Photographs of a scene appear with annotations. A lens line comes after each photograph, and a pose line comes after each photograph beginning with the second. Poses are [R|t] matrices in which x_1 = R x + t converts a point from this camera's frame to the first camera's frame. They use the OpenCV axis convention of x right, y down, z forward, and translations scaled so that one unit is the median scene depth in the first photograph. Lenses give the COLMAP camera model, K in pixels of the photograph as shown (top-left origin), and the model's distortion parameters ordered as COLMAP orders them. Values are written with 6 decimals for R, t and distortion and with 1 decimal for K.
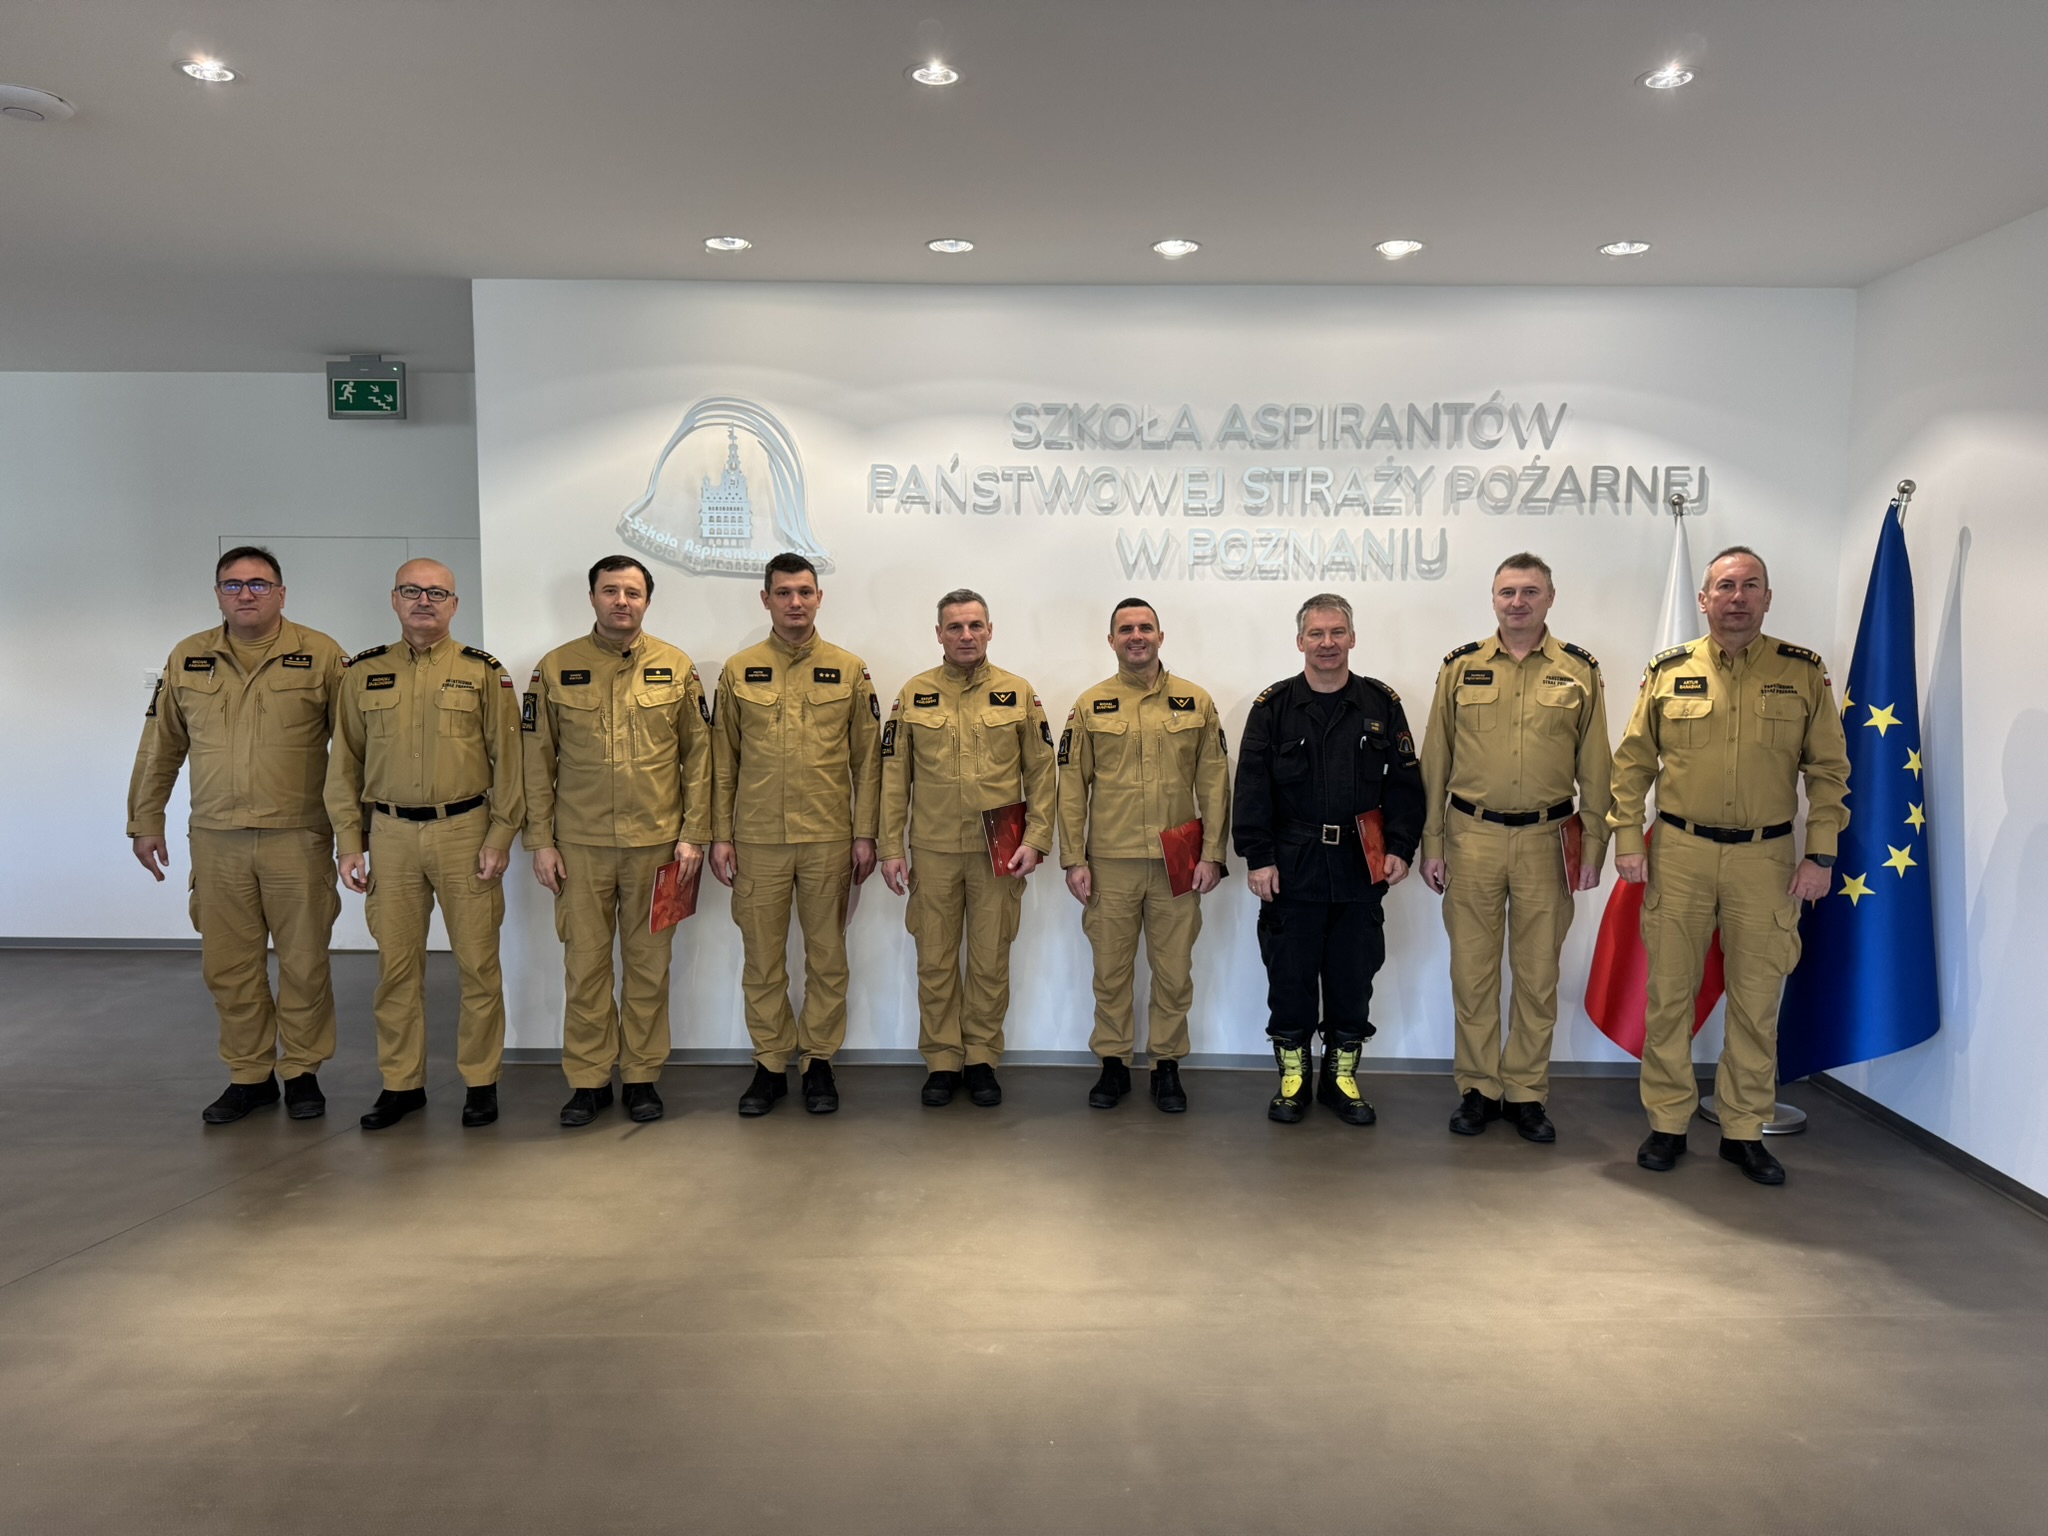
lens RADIAL K [[1429.3, 0, 1006.1], [0, 1429.3, 761.6], [0, 0, 1]] dist [0.058111, -0.076831]
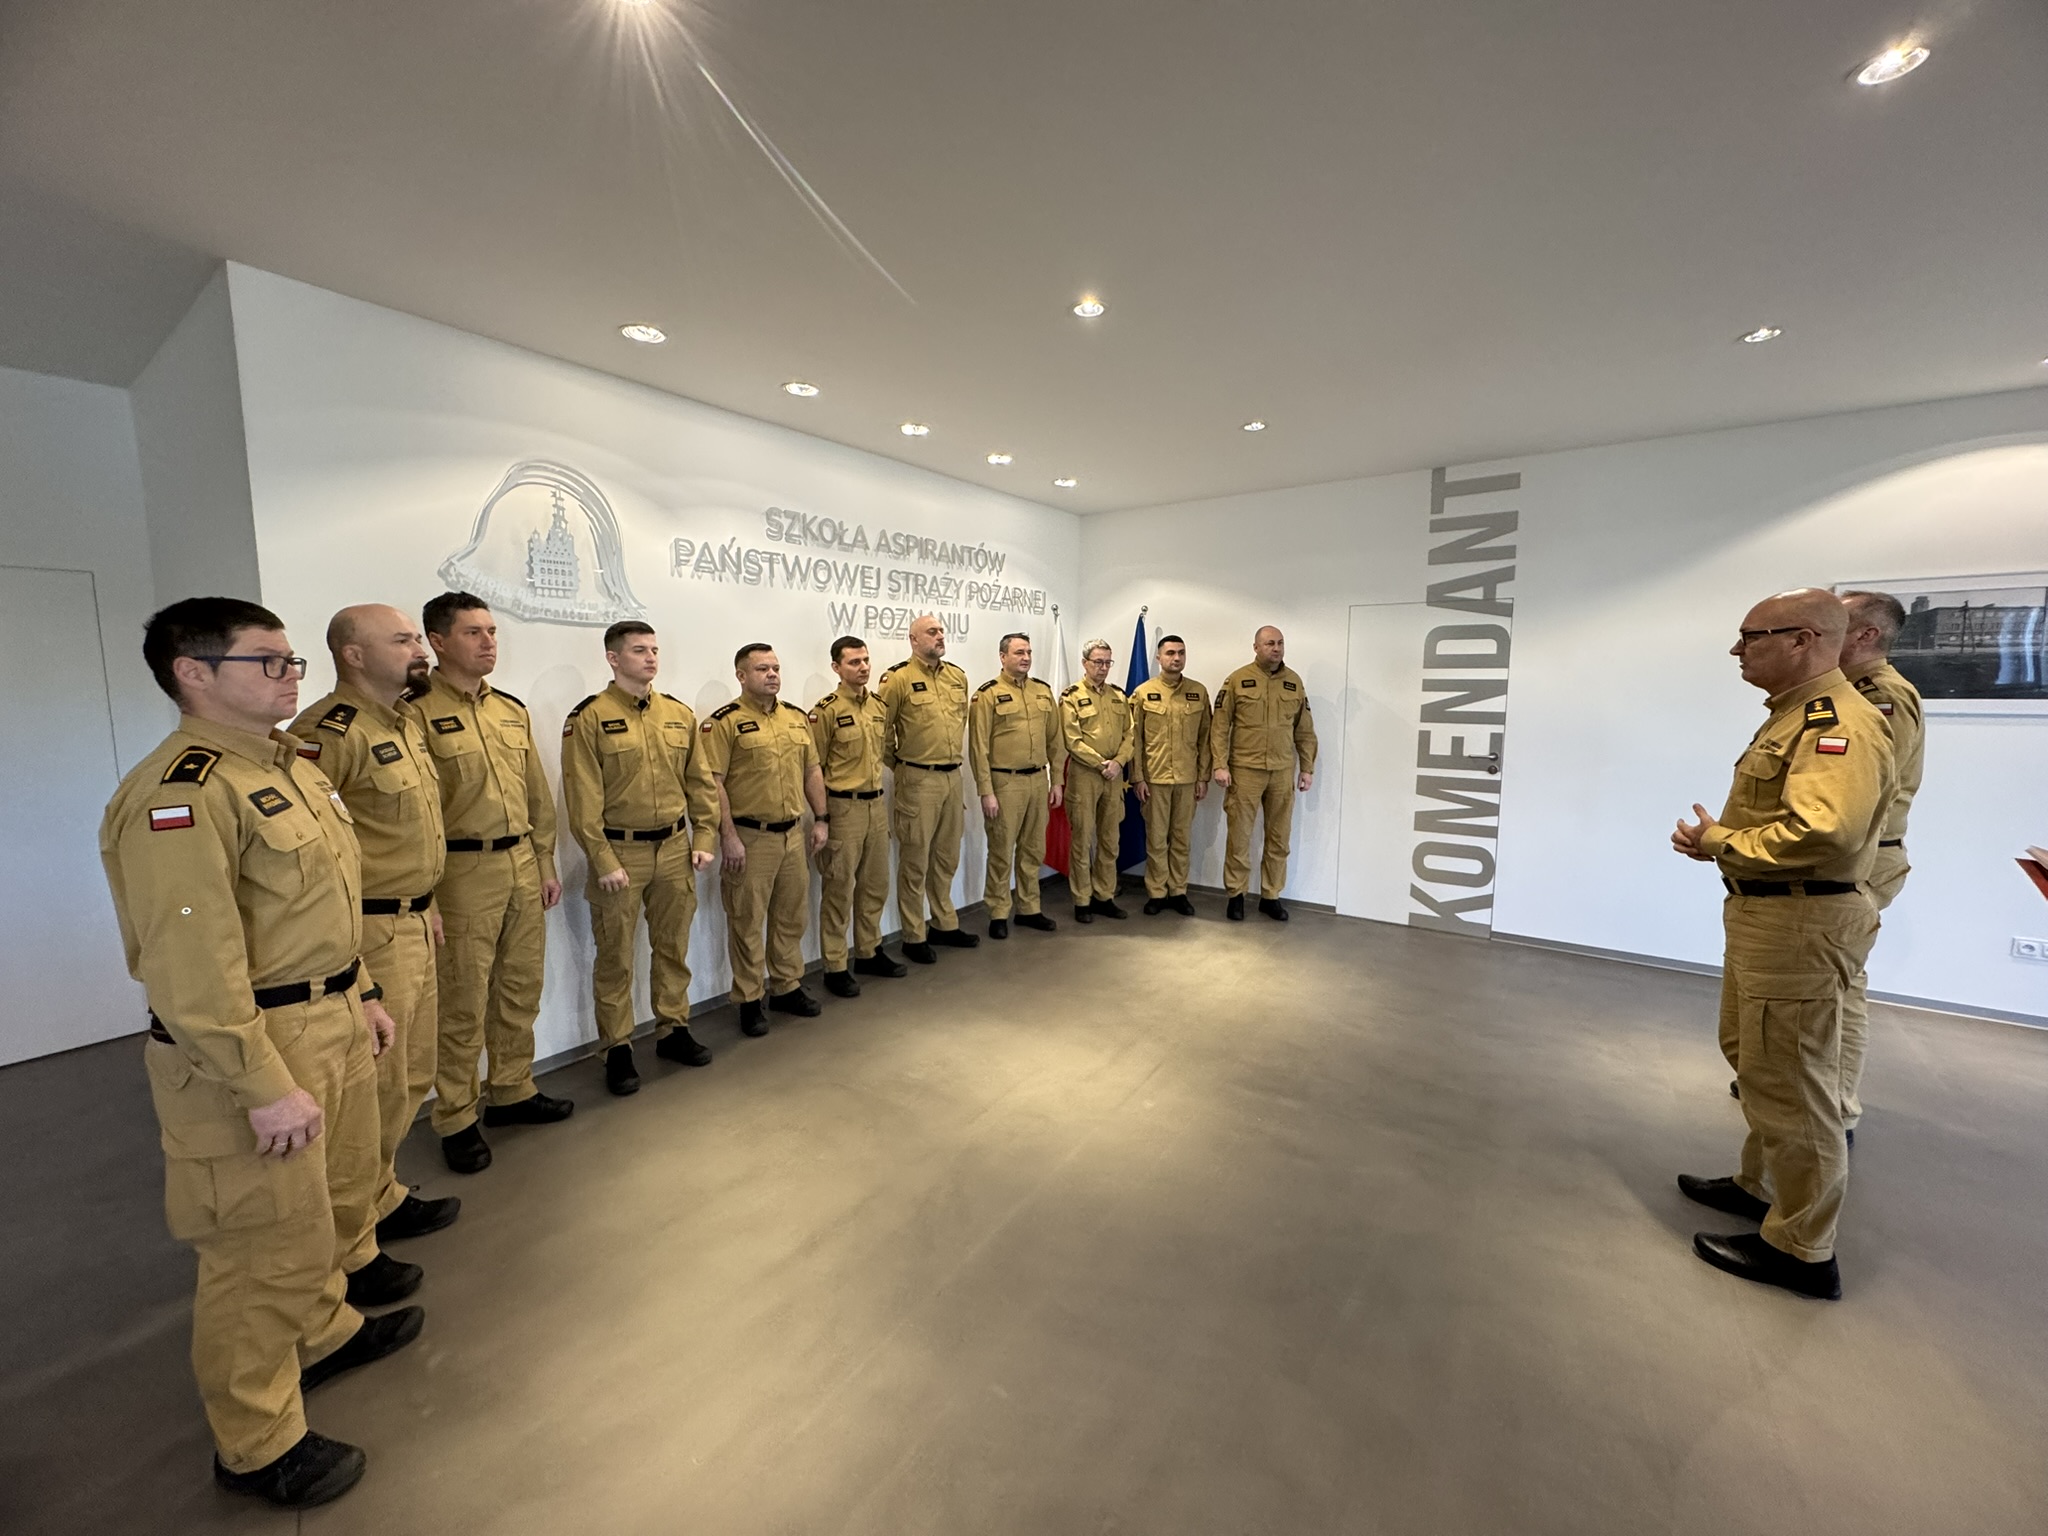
lens RADIAL K [[813.6, 0, 1020.7], [0, 813.6, 770.2], [0, 0, 1]] dist [0.006344, -0.000319]
pose [[0.564703, -0.105297, 0.818549, -0.524356], [0.073797, 0.994297, 0.076994, -0.040614], [-0.821988, 0.016928, 0.569253, 0.362240]]
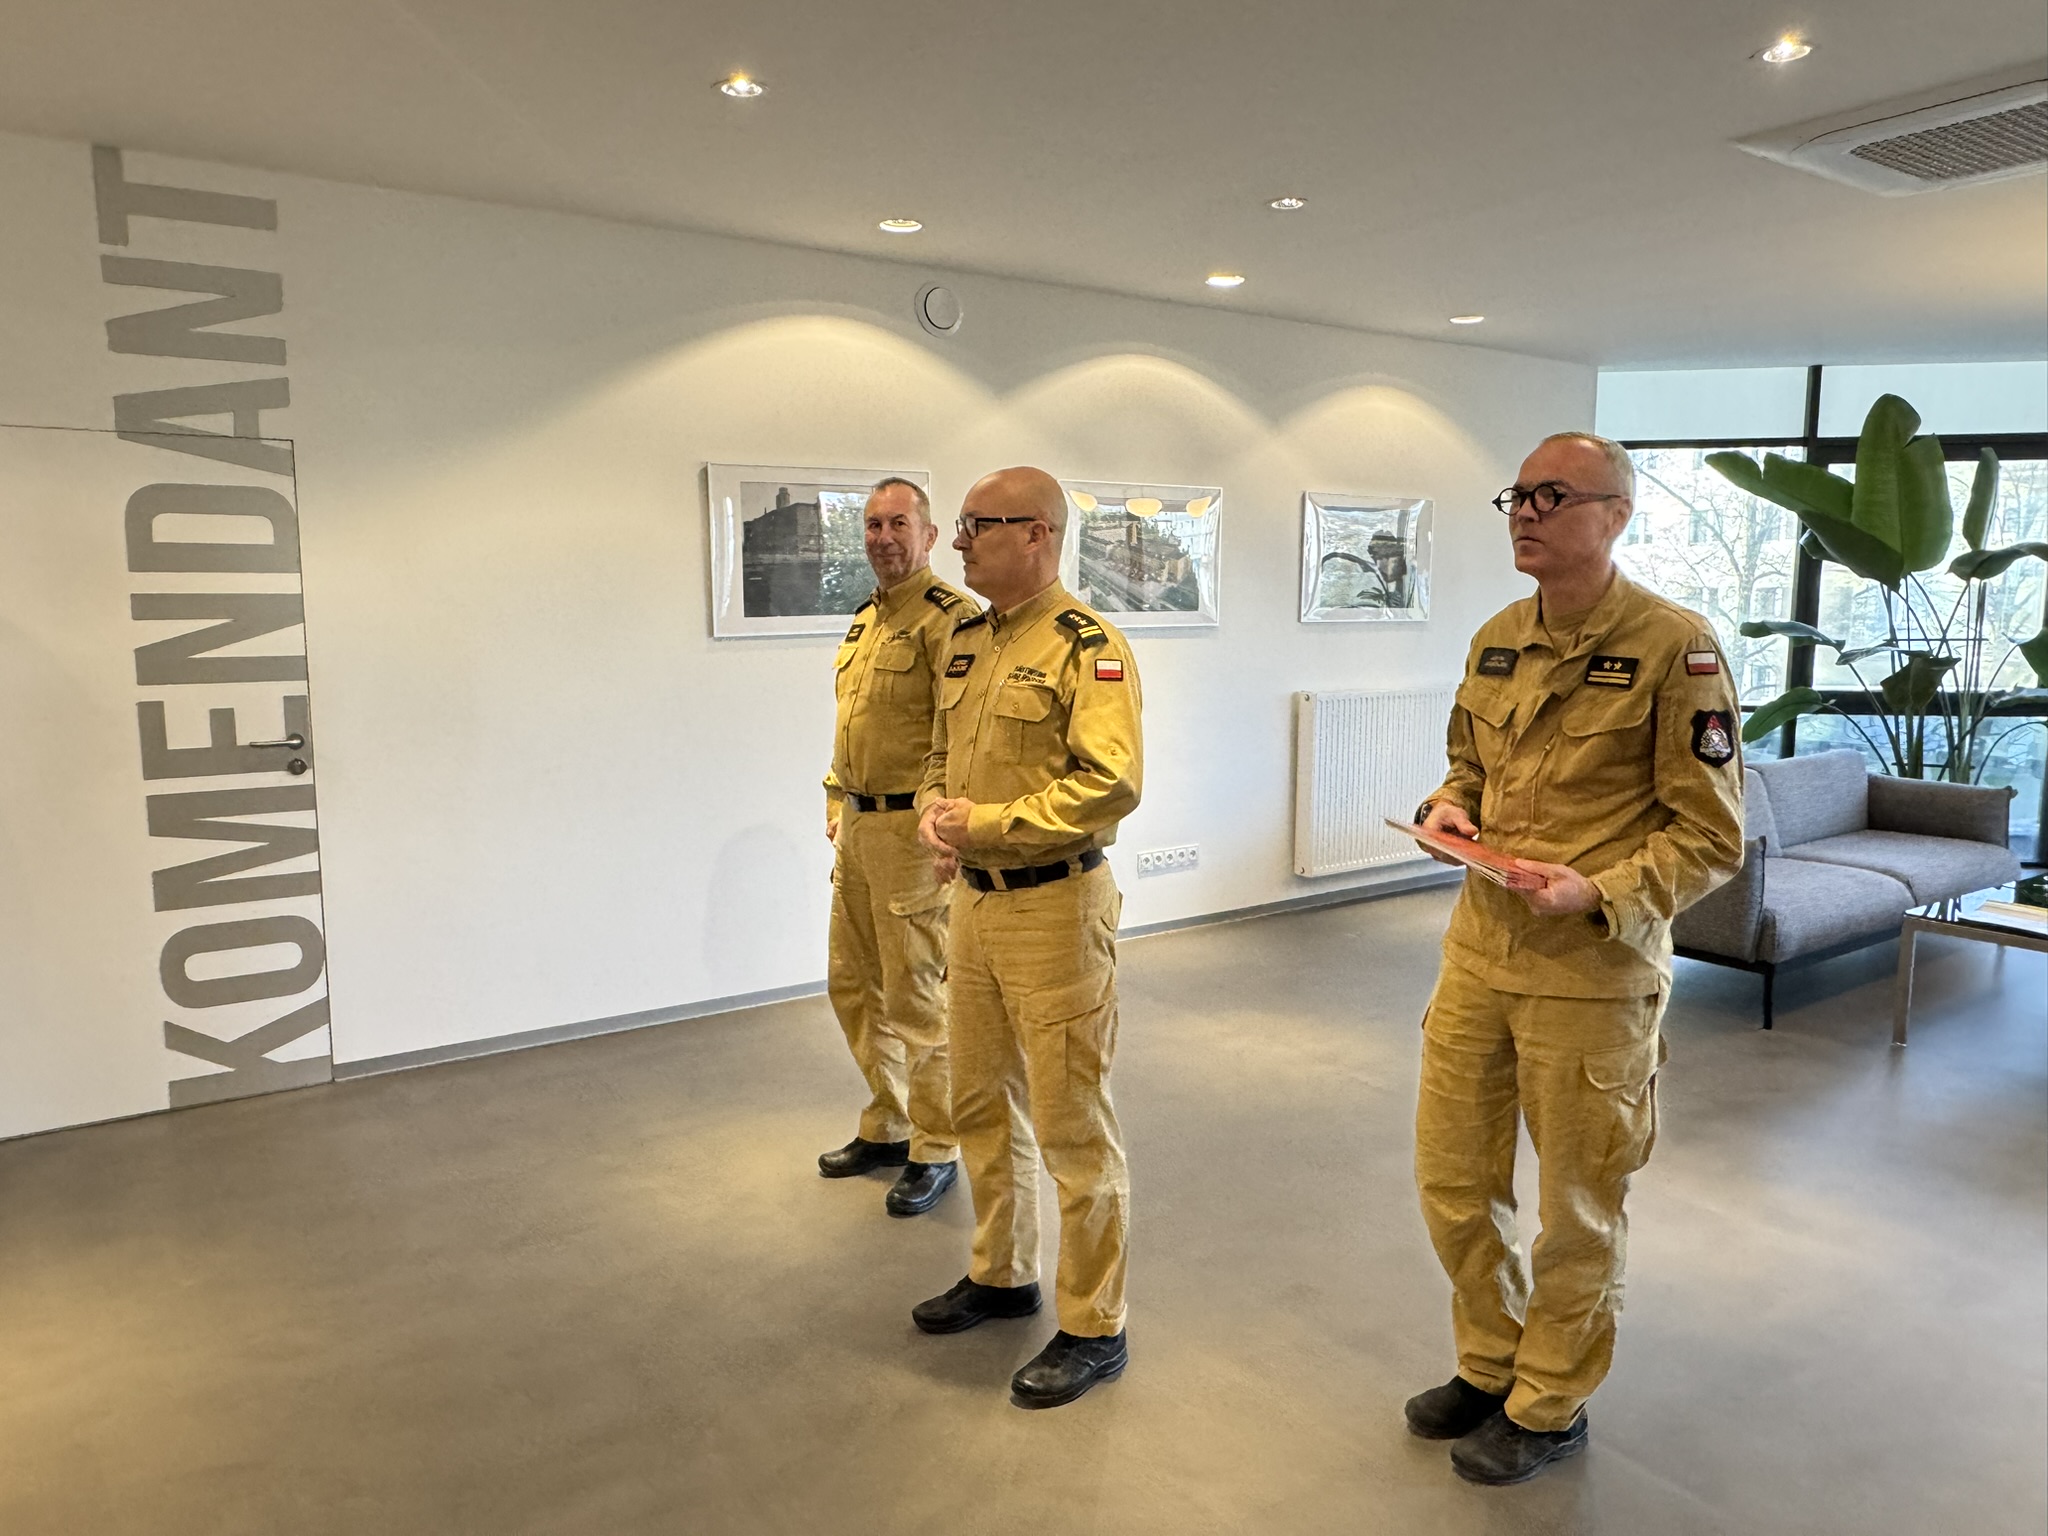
lens RADIAL K [[1429.3, 0, 991.3], [0, 1429.3, 776.9], [0, 0, 1]] dist [0.058111, -0.076831]
pose [[-0.568436, -0.112531, 0.814995, -0.399256], [0.066217, 0.981130, 0.181654, -0.053140], [-0.820059, 0.157225, -0.550258, 0.588973]]
